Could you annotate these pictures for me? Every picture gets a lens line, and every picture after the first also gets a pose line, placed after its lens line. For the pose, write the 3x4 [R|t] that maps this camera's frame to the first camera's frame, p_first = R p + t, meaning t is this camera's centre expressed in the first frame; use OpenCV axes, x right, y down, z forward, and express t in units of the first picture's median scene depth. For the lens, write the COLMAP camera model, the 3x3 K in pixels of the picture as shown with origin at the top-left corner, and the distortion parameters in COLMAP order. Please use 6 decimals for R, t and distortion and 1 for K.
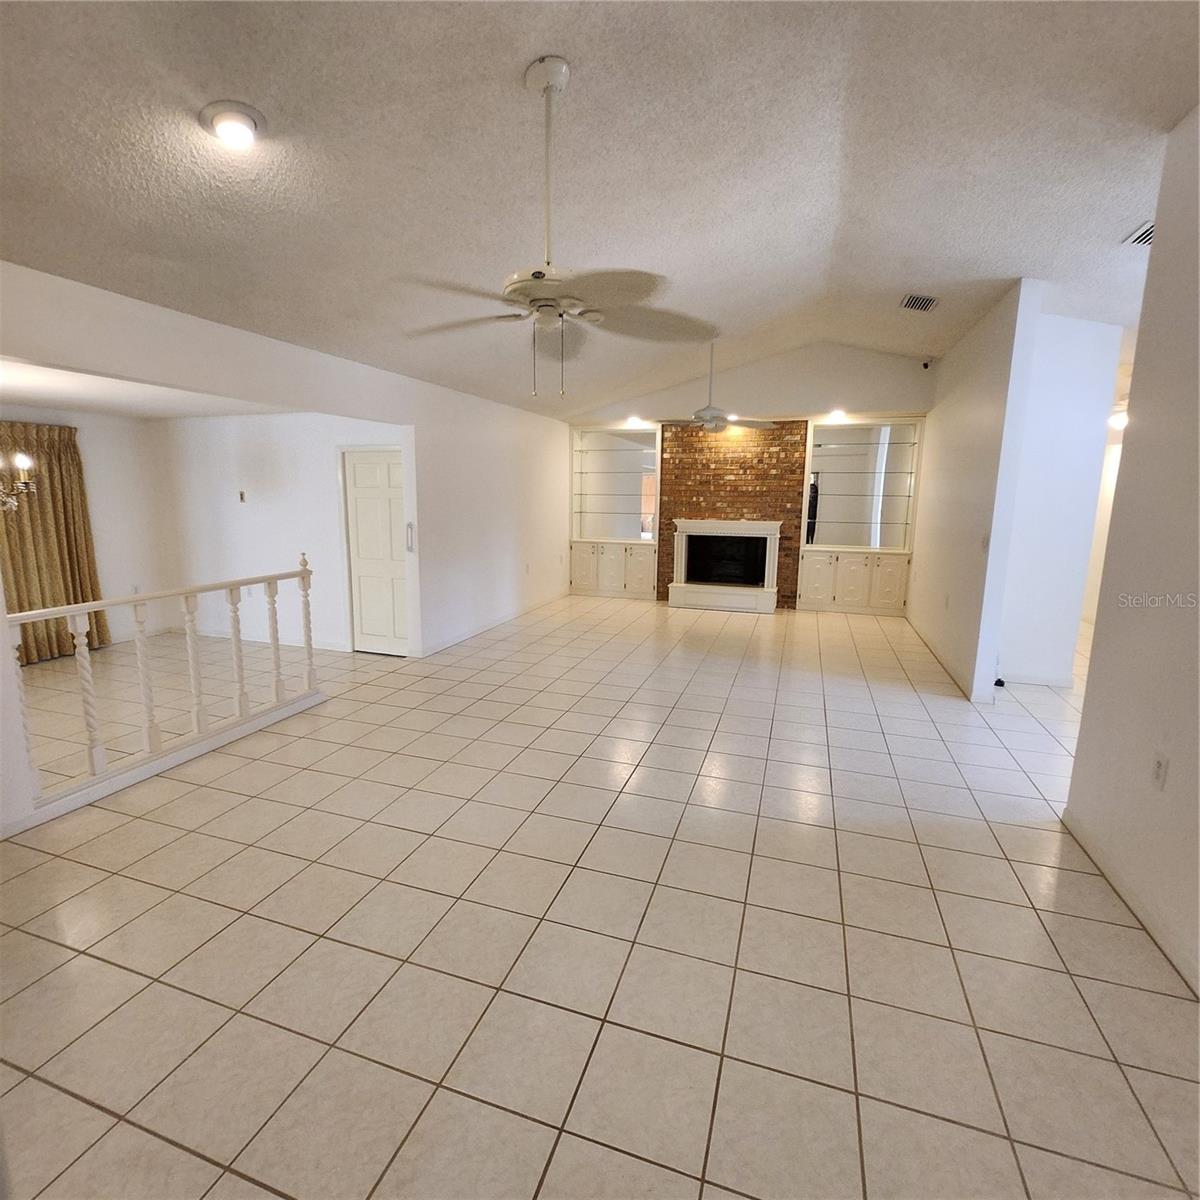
lens RADIAL K [[629.2, 0, 572.8], [0, 629.2, 599.6], [0, 0, 1]] dist [0.000534, -0.001400]
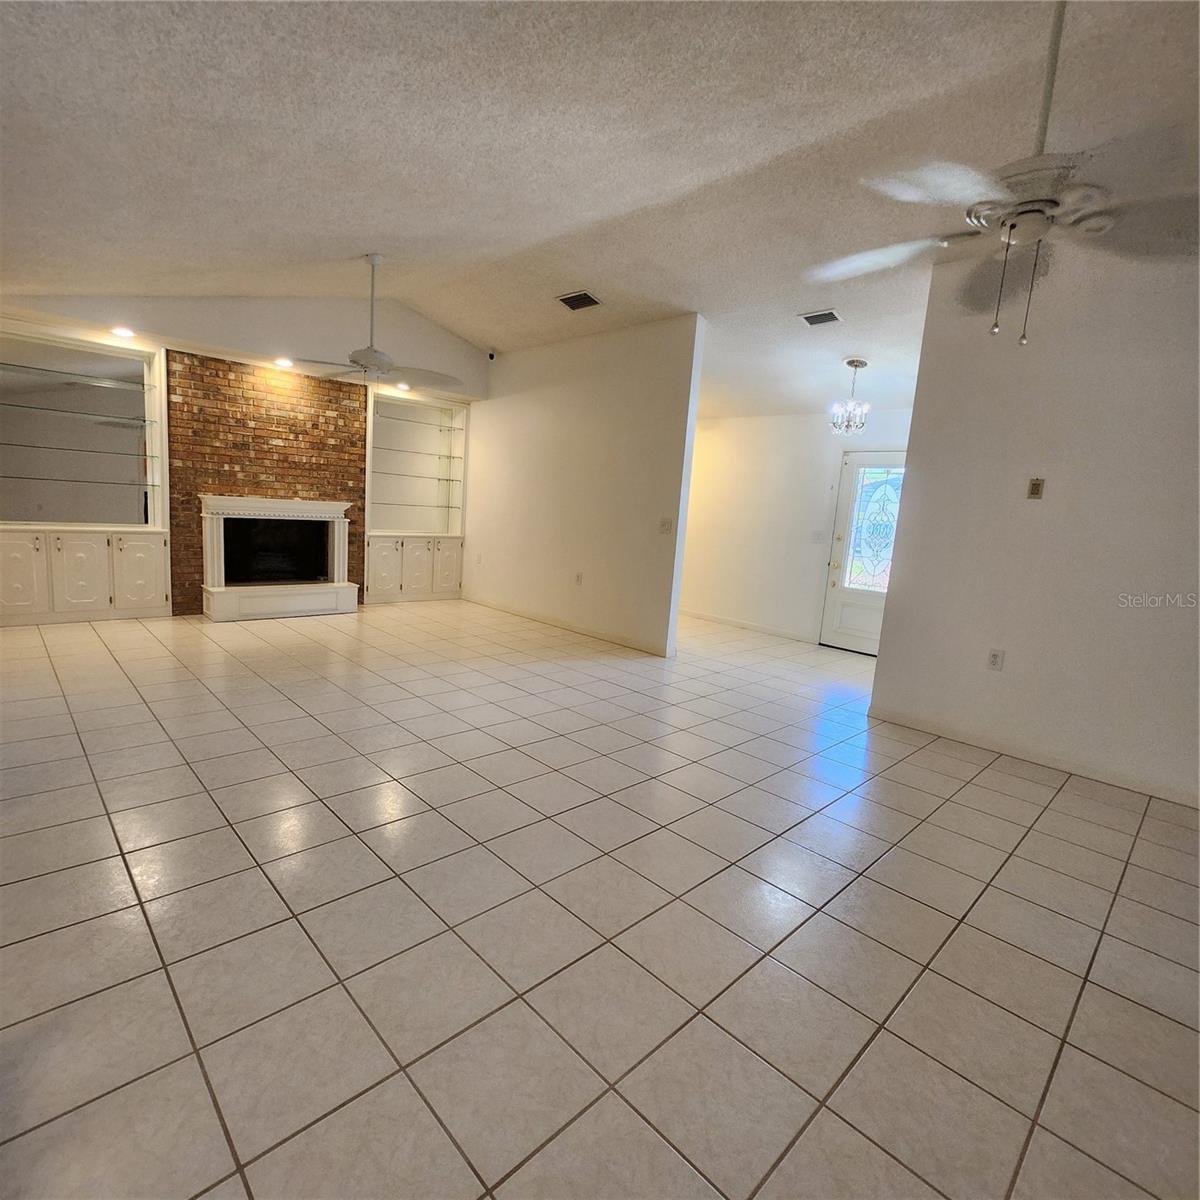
lens RADIAL K [[629.2, 0, 594.5], [0, 629.2, 601.0], [0, 0, 1]] dist [0.000534, -0.001400]
pose [[0.456633, -0.116313, 0.882019, -0.267238], [0.082881, 0.992667, 0.087996, -0.038467], [-0.885786, 0.032921, 0.462925, 0.312317]]
